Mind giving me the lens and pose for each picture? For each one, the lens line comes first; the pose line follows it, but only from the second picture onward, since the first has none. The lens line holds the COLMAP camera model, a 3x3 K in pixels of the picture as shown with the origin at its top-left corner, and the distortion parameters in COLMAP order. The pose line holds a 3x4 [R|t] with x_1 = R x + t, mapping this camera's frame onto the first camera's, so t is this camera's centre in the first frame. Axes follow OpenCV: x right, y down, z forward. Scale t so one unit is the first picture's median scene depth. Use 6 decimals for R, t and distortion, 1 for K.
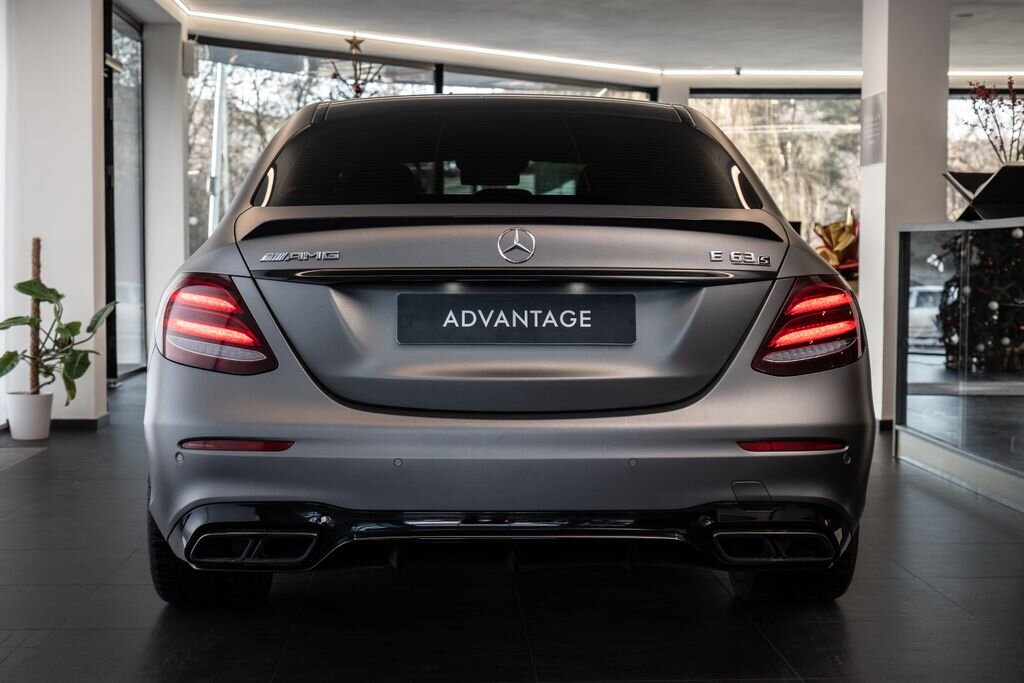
lens RADIAL K [[1785.7, 0, 512.0], [0, 1785.7, 341.5], [0, 0, 1]] dist [-0.027201, -0.018845]
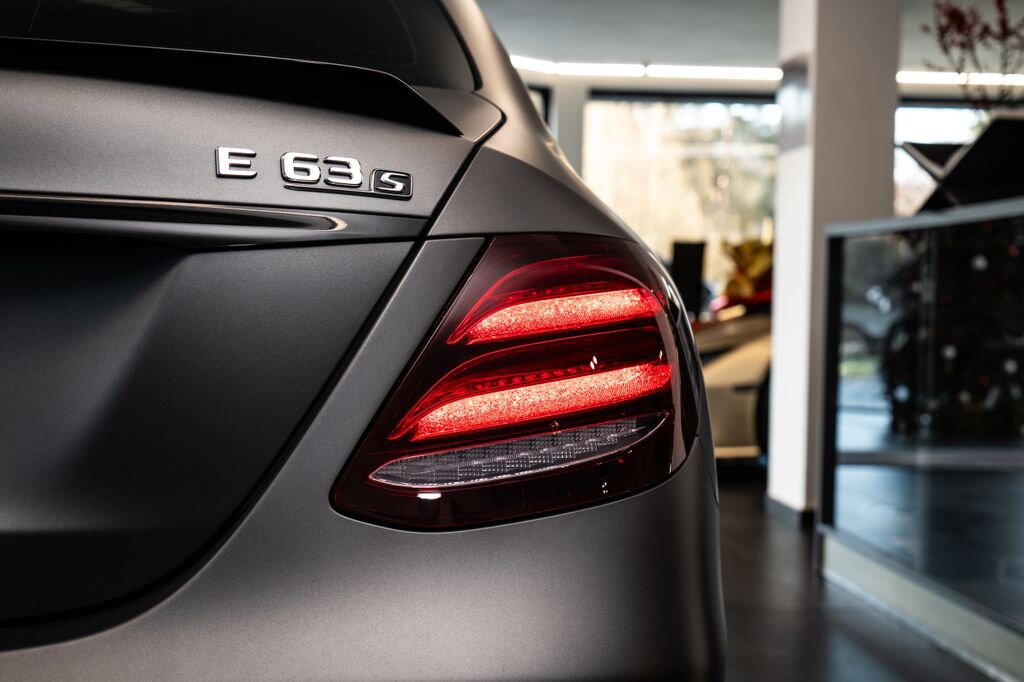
lens RADIAL K [[1785.7, 0, 512.0], [0, 1785.7, 341.0], [0, 0, 1]] dist [-0.027201, -0.018845]
pose [[0.999371, 0.016032, 0.031618, 0.153925], [-0.015226, 0.999558, -0.025551, -0.006882], [-0.032013, 0.025053, 0.999173, 0.659453]]
